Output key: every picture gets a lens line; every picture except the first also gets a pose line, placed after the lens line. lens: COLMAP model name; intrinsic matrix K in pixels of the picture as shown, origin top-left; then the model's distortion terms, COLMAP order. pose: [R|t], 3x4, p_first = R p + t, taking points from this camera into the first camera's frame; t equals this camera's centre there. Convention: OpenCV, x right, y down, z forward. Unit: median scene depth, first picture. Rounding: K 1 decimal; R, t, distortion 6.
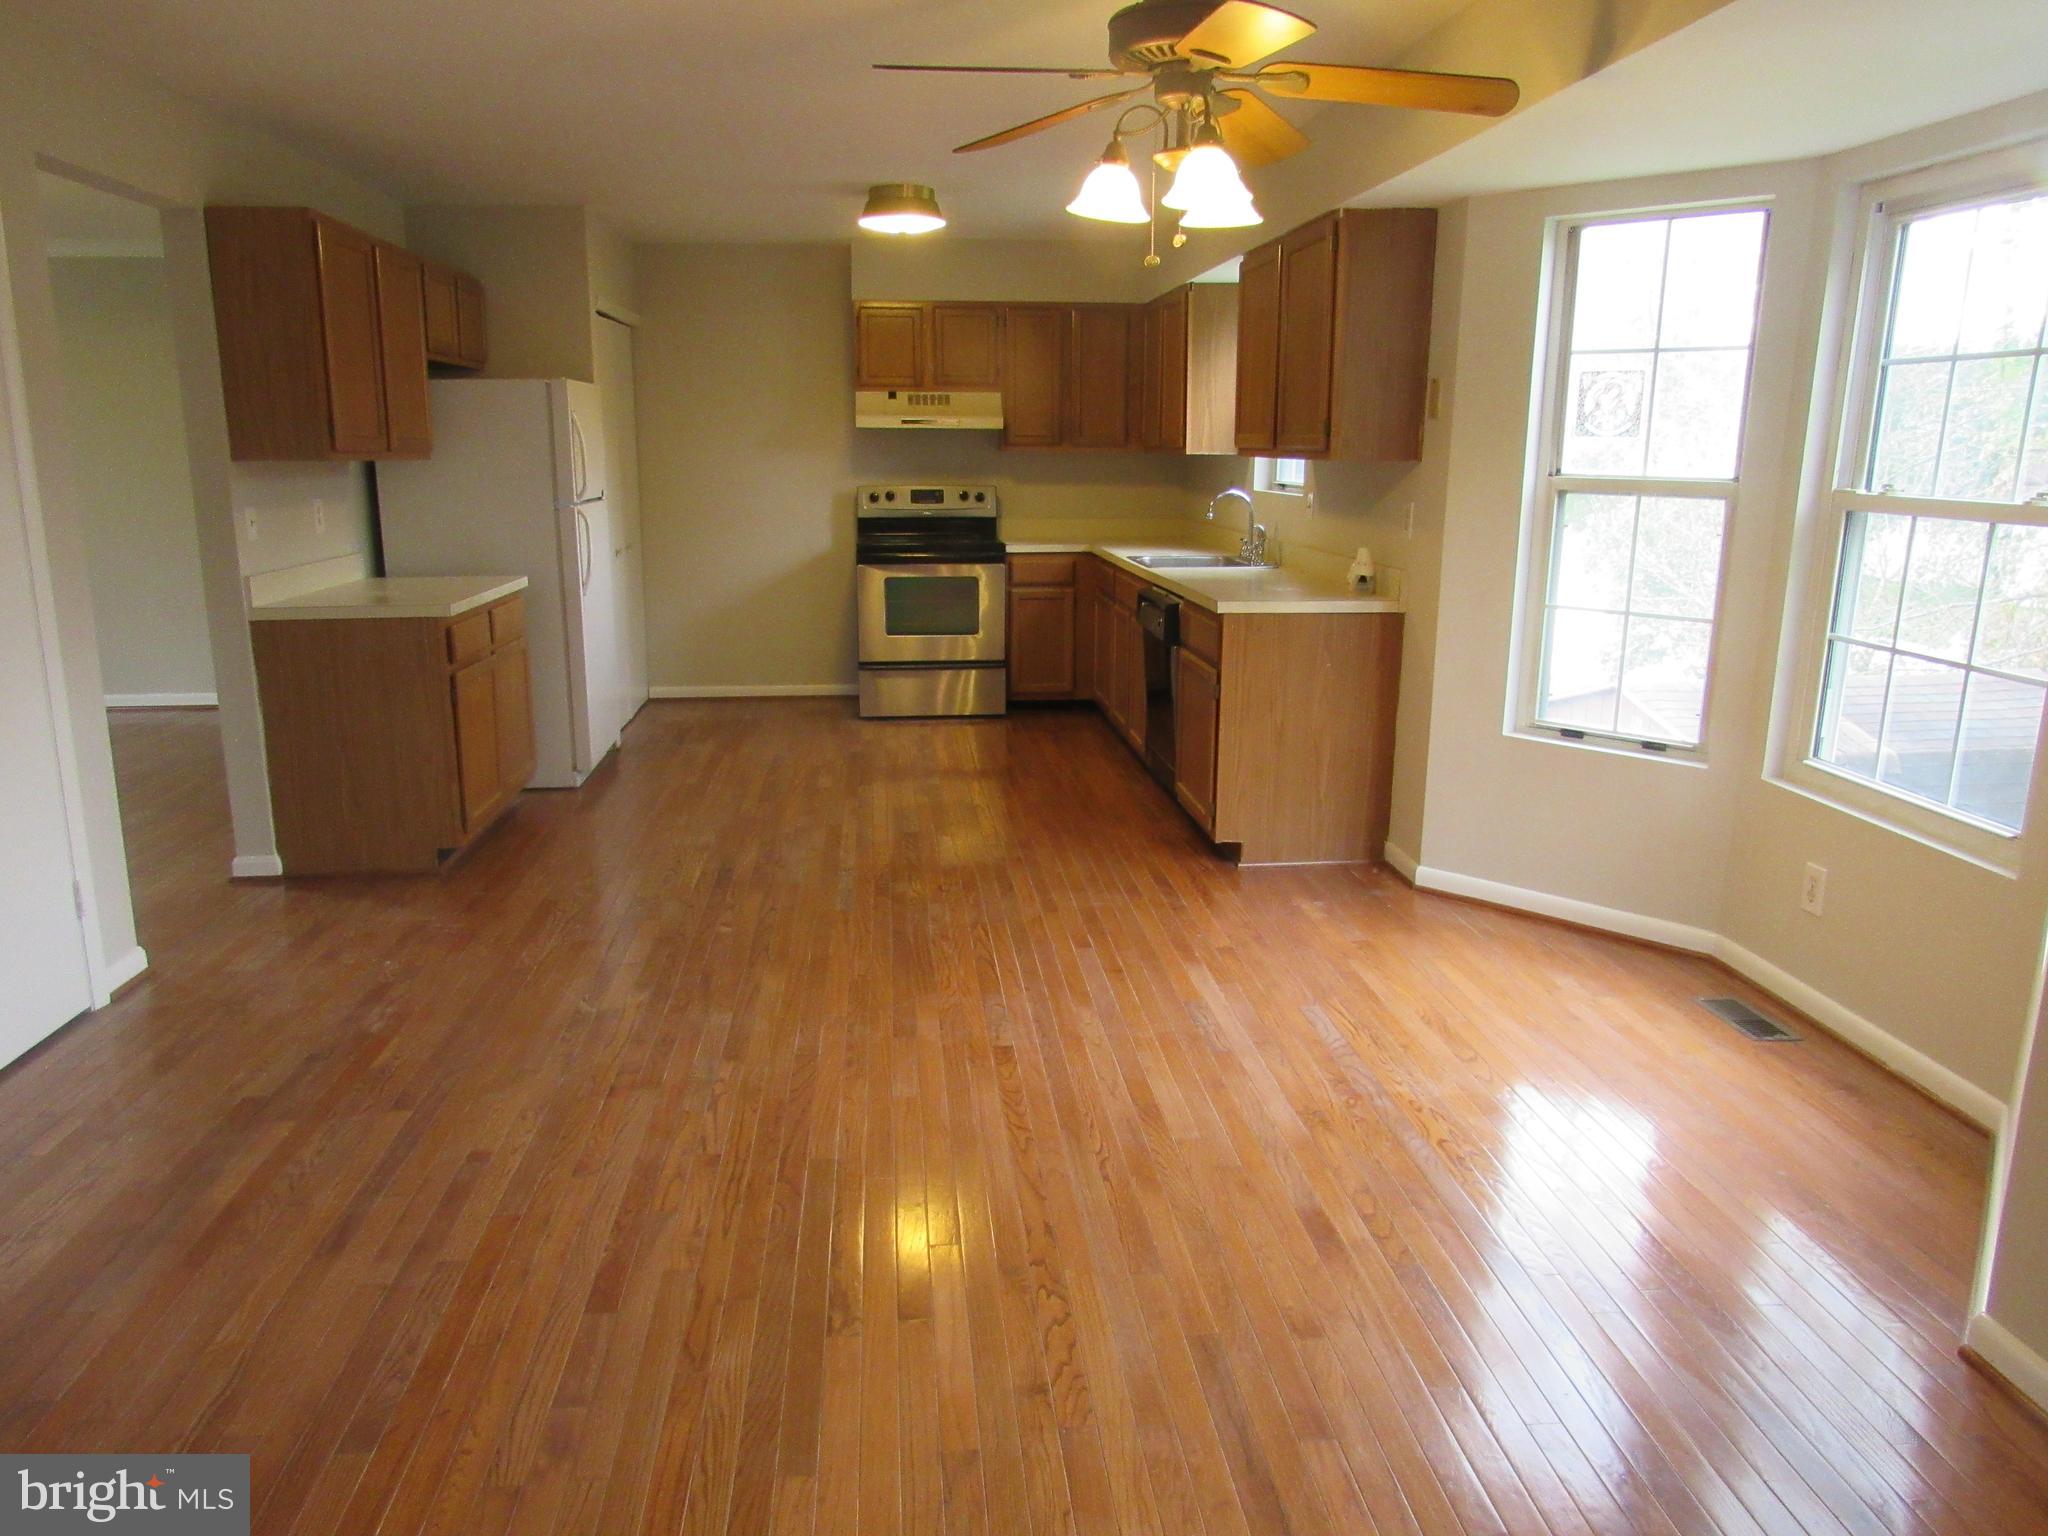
lens RADIAL K [[1434.1, 0, 1024.0], [0, 1434.1, 768.0], [0, 0, 1]] dist [-0.005886, 0.000517]
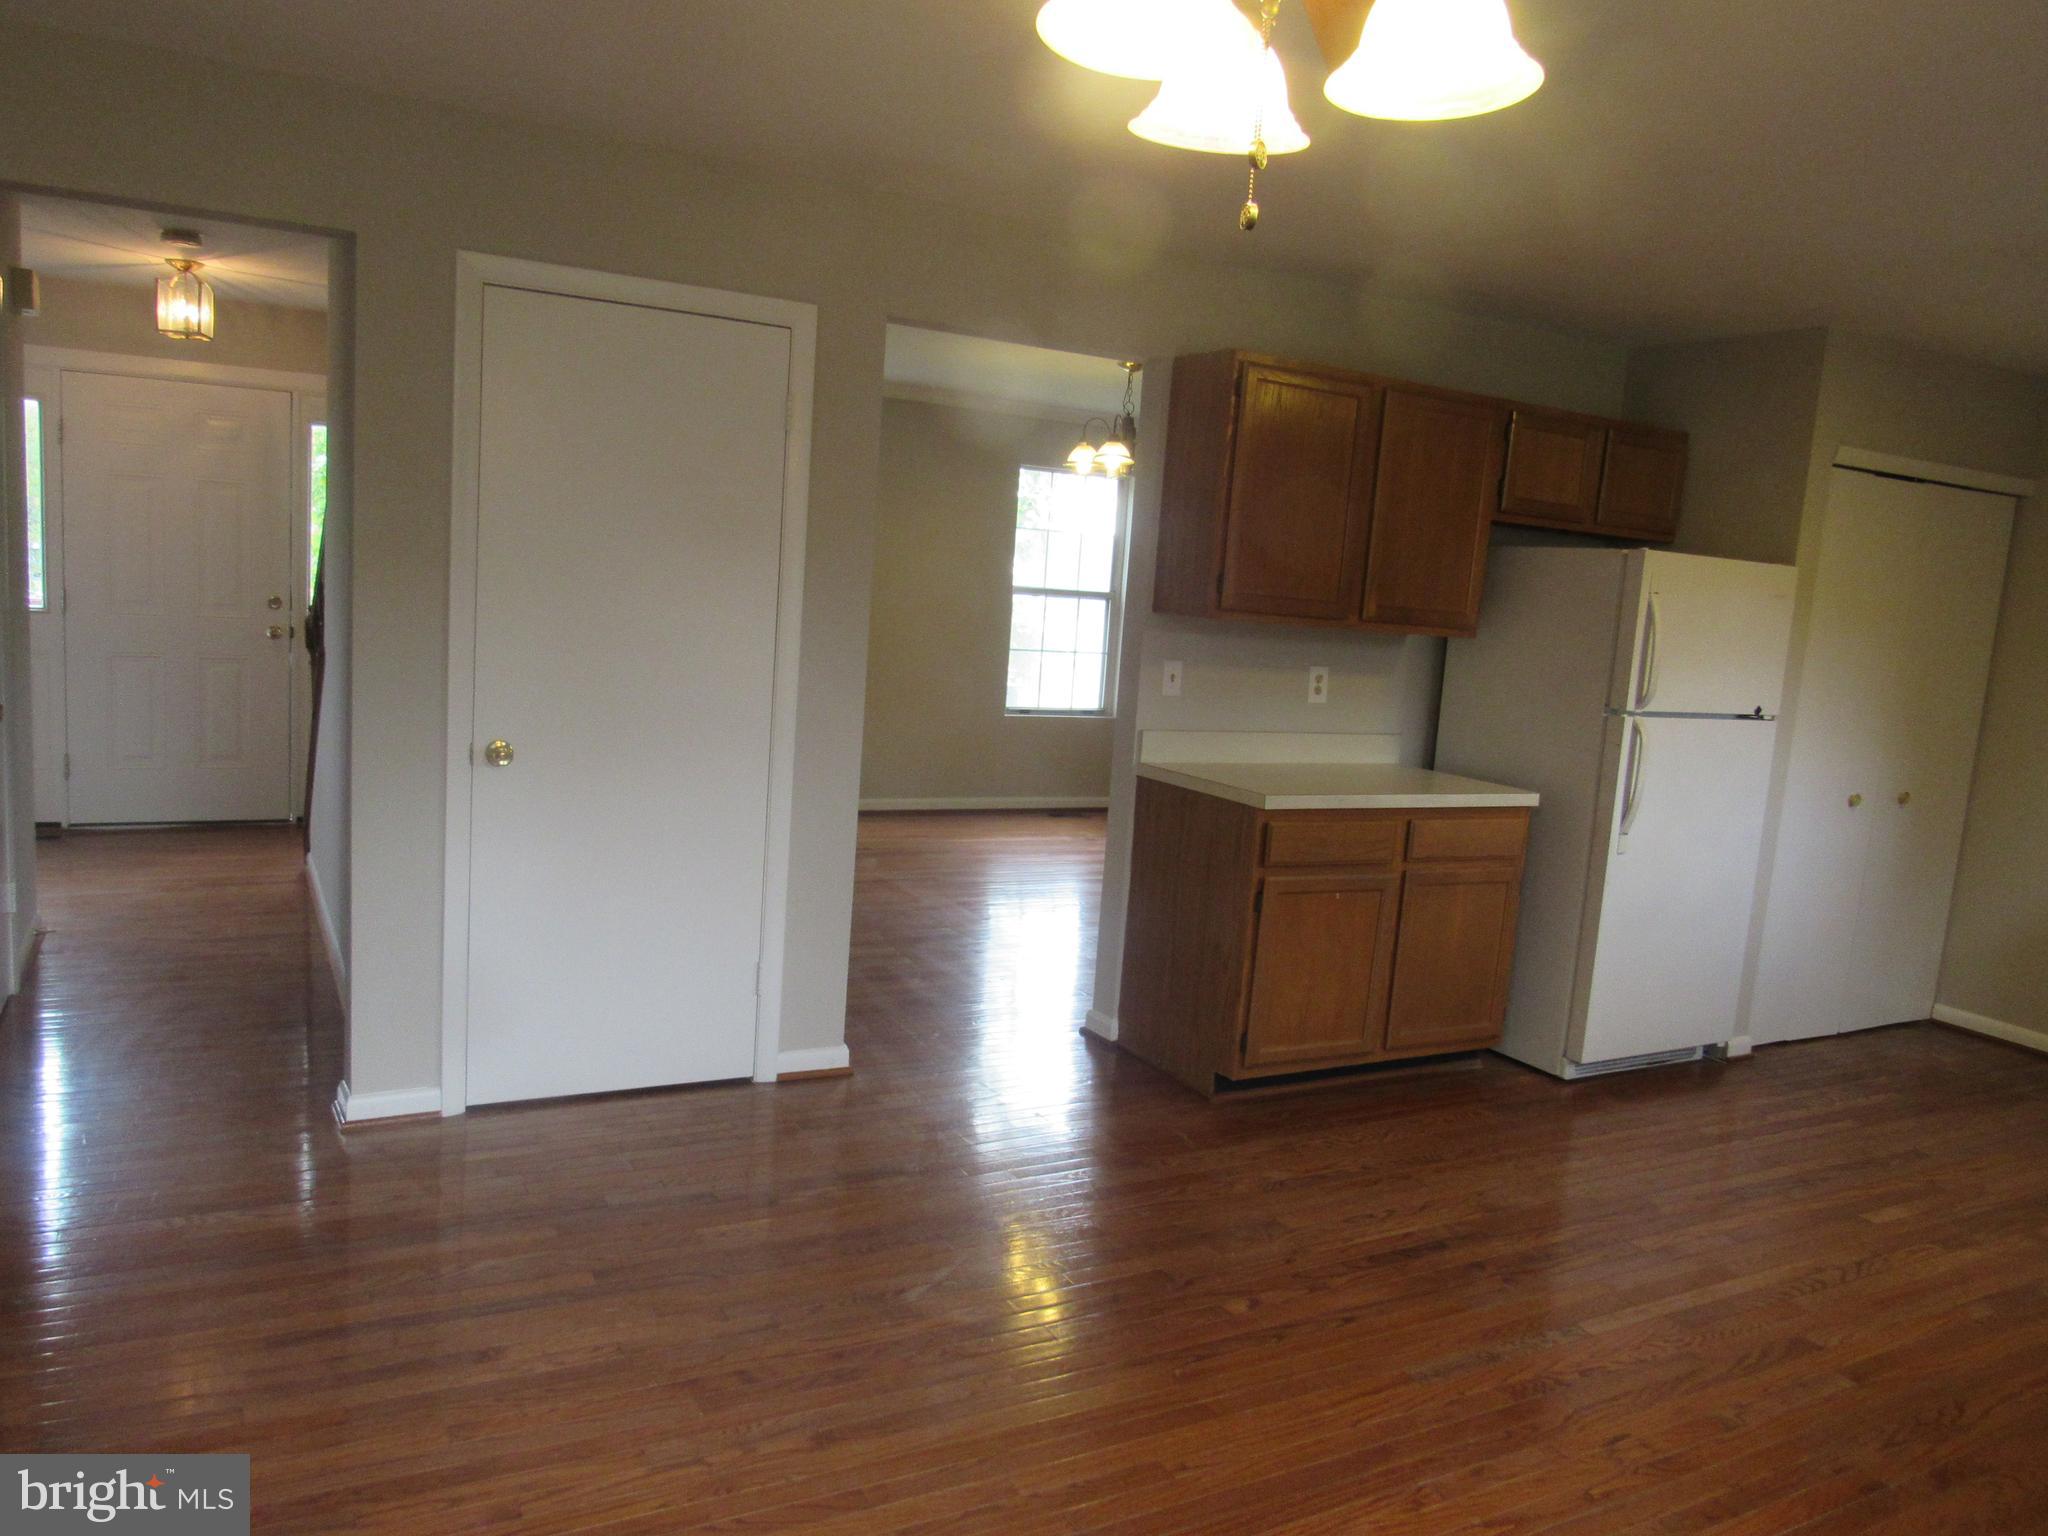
lens RADIAL K [[1480.1, 0, 1023.3], [0, 1480.1, 773.9], [0, 0, 1]] dist [-0.011190, 0.005224]
pose [[0.419542, 0.158258, -0.893834, 0.314337], [-0.279041, 0.959491, 0.038908, -0.121250], [0.863782, 0.233093, 0.446708, 0.490166]]
